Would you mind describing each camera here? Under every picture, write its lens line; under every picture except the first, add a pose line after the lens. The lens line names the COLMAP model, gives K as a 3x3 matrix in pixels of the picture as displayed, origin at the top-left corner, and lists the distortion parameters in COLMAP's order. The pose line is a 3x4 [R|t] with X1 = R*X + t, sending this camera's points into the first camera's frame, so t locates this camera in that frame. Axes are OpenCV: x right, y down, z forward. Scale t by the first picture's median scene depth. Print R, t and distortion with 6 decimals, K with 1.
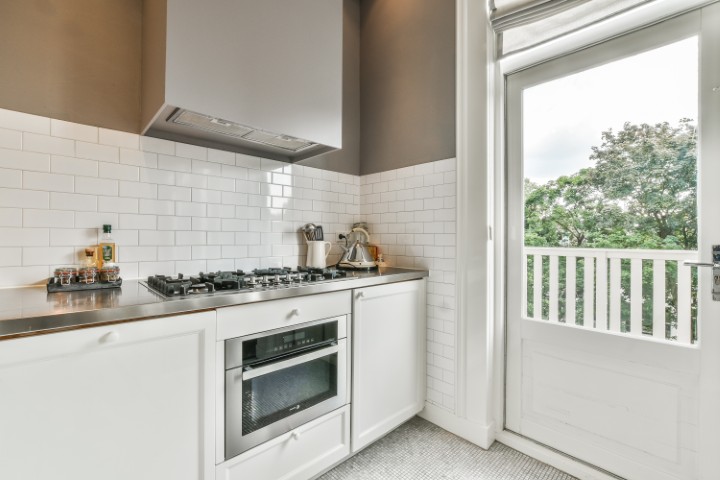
lens RADIAL K [[326.1, 0, 367.1], [0, 326.1, 238.5], [0, 0, 1]] dist [-0.012827, -0.000078]
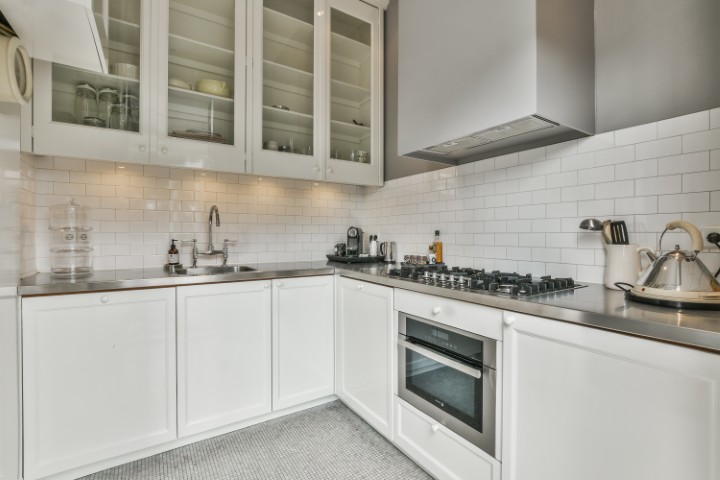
lens RADIAL K [[326.1, 0, 367.1], [0, 326.1, 238.5], [0, 0, 1]] dist [-0.012827, -0.000078]
pose [[-0.183760, -0.002126, -0.982969, 0.825303], [-0.005578, 0.999984, -0.001120, 0.000176], [0.982955, 0.005277, -0.183769, 0.944803]]
